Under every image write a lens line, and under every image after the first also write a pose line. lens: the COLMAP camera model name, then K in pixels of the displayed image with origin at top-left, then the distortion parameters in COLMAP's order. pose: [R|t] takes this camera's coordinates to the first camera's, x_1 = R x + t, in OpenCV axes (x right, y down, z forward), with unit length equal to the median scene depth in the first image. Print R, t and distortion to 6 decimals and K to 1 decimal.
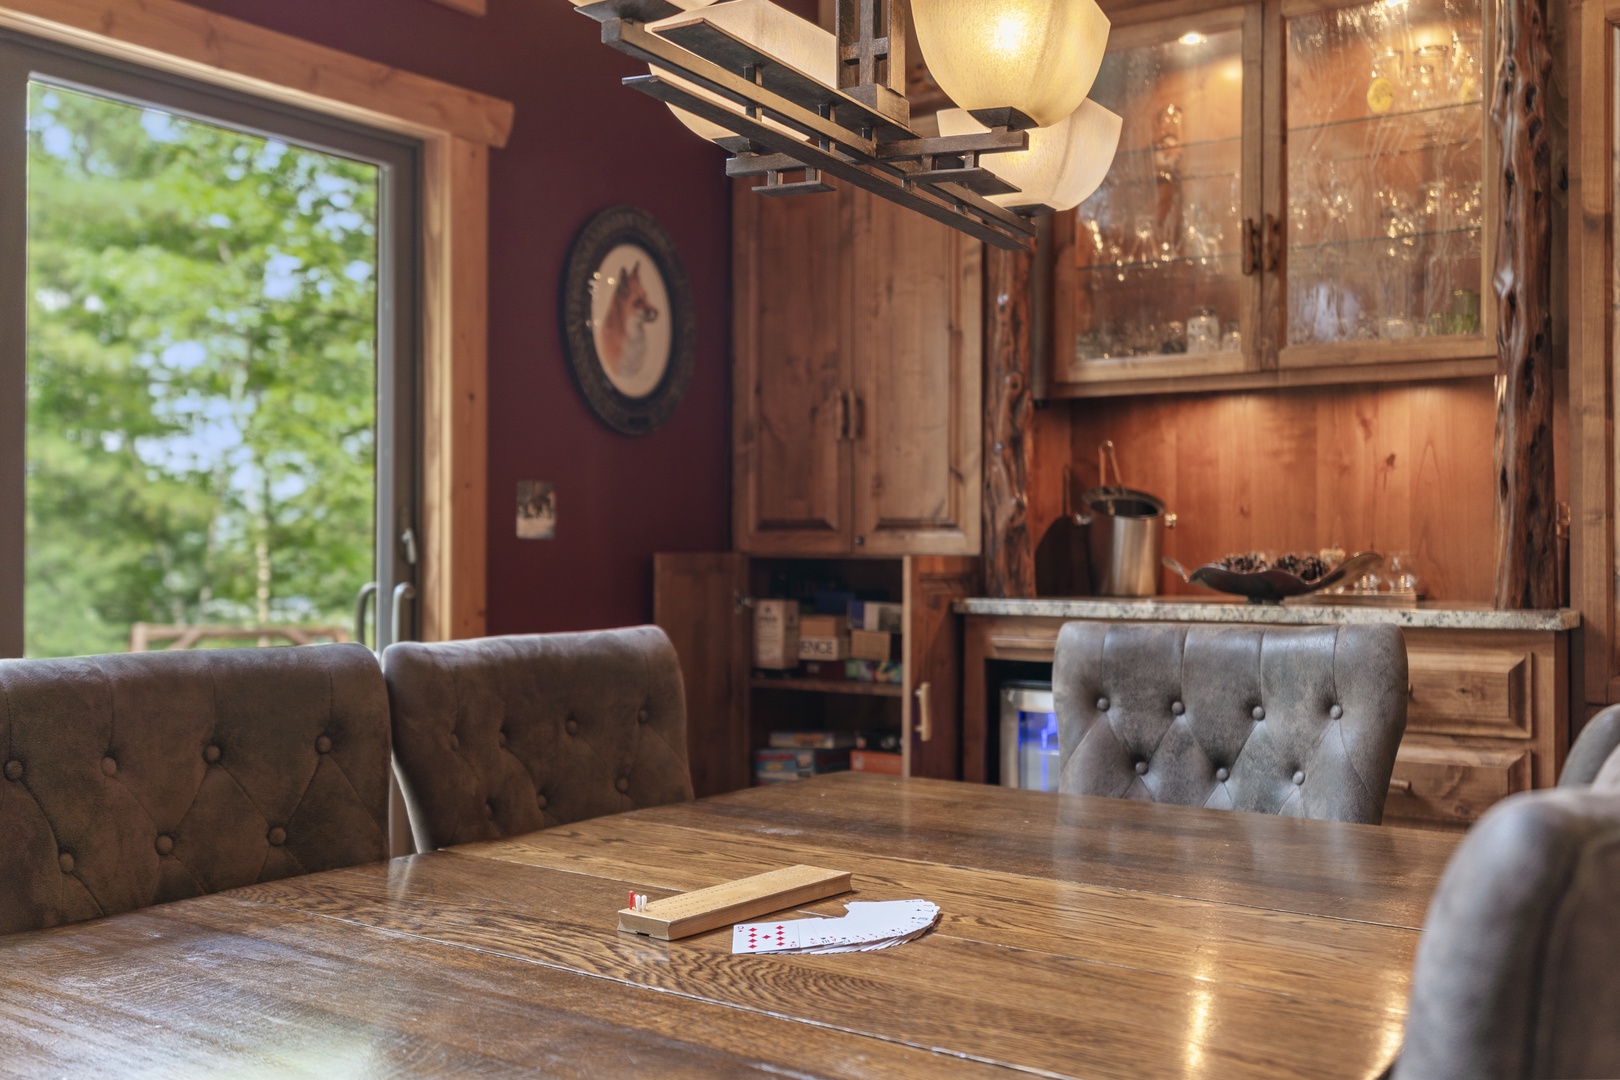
lens RADIAL K [[1588.6, 0, 810.0], [0, 1588.6, 540.0], [0, 0, 1]] dist [-0.003852, 0.004911]
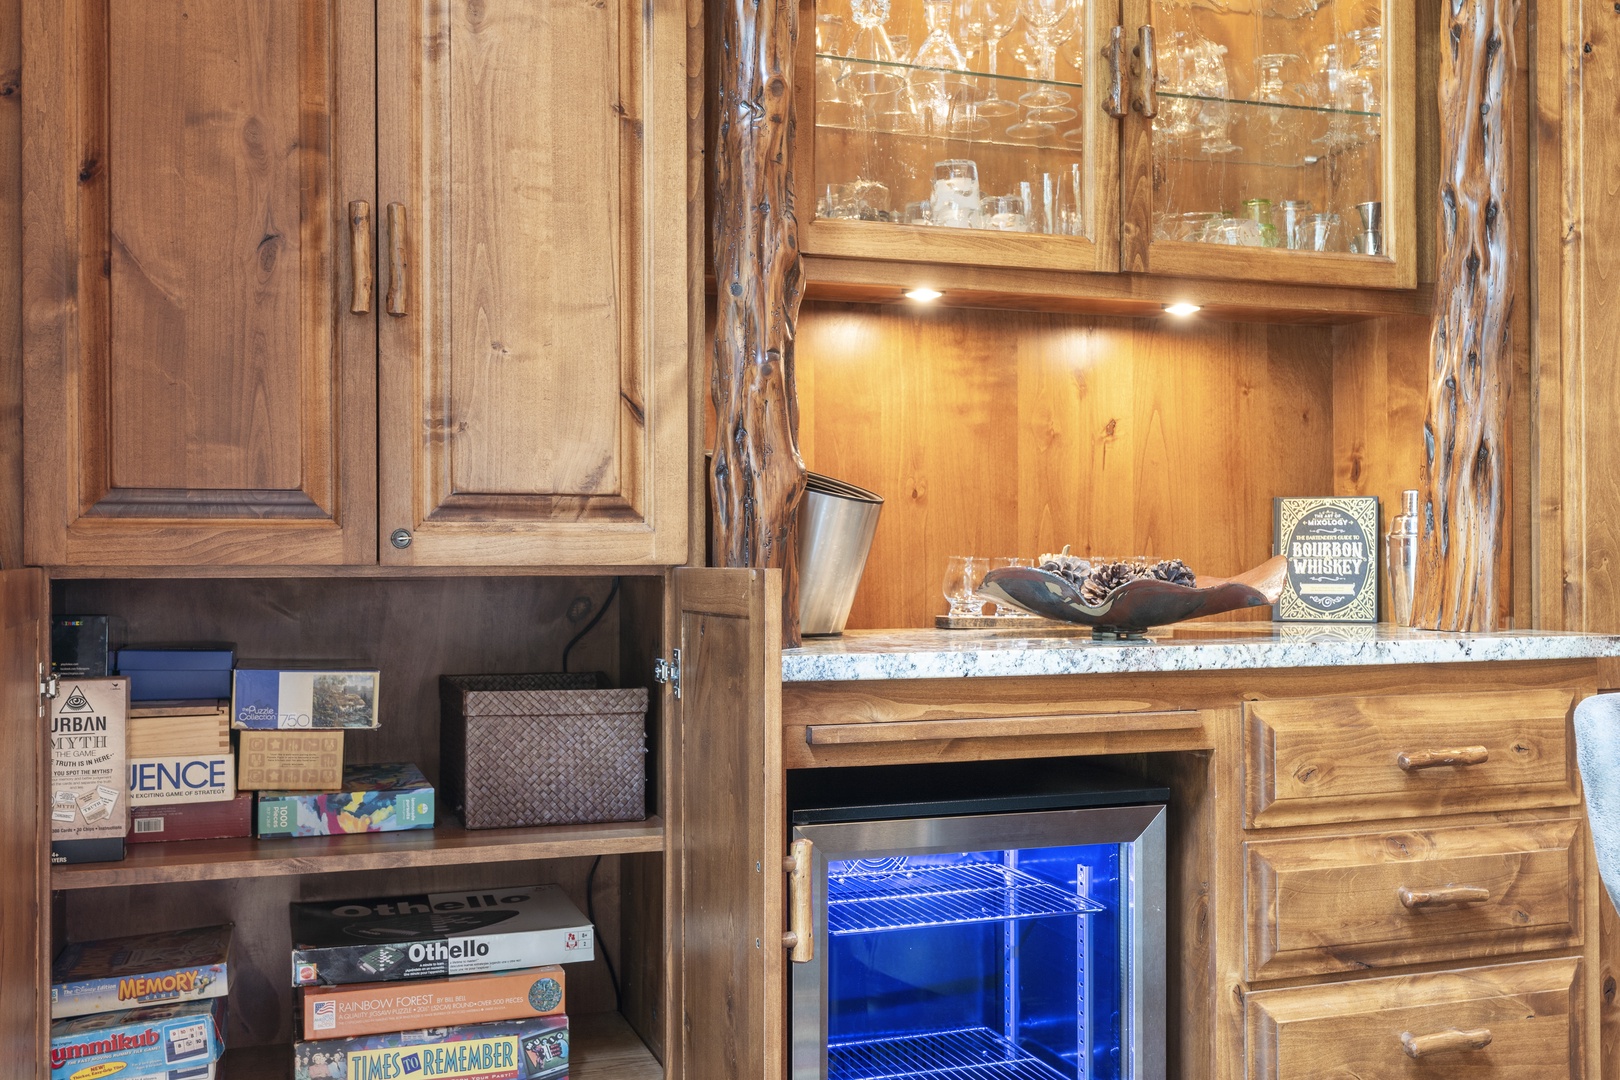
lens RADIAL K [[1588.6, 0, 810.0], [0, 1588.6, 540.0], [0, 0, 1]] dist [-0.003852, 0.004911]
pose [[0.593971, 0.004543, 0.804473, -0.277181], [0.001962, 0.999973, -0.007095, 0.004657], [-0.804484, 0.005793, 0.593946, 0.658212]]
